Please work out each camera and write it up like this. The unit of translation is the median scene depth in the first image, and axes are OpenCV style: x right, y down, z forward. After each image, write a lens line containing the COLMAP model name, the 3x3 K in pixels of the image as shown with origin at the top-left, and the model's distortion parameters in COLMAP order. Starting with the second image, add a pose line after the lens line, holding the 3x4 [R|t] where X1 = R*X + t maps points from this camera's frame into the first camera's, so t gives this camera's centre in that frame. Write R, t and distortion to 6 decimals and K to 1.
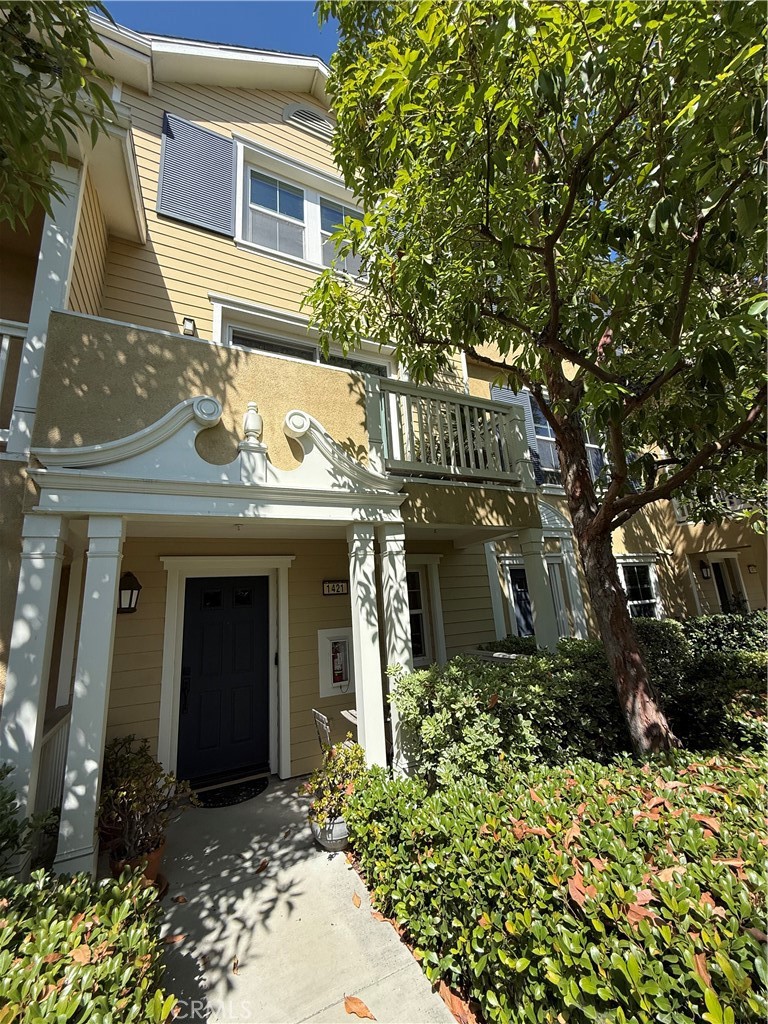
lens RADIAL K [[409.1, 0, 384.0], [0, 409.1, 509.8], [0, 0, 1]] dist [0.000890, -0.000446]
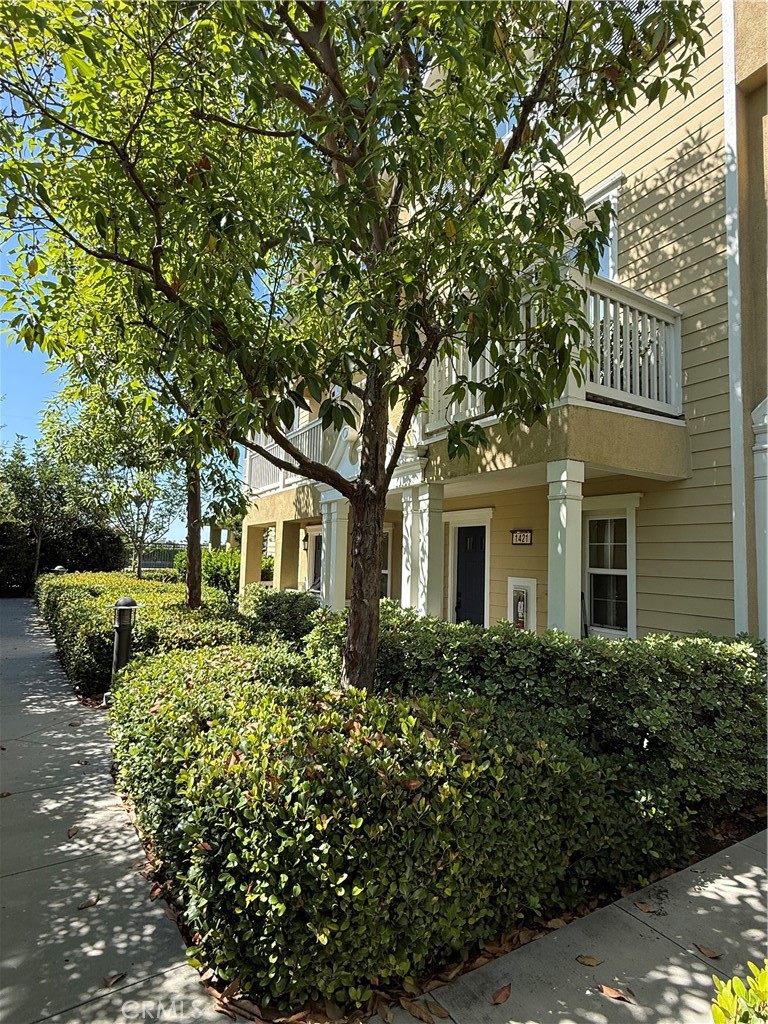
lens RADIAL K [[532.4, 0, 384.6], [0, 532.4, 513.1], [0, 0, 1]] dist [0.000063, 0.000000]
pose [[0.072253, -0.014843, -0.997276, 1.489088], [0.194857, 0.980831, -0.000481, 0.091323], [0.978167, -0.194292, 0.073760, 0.783675]]
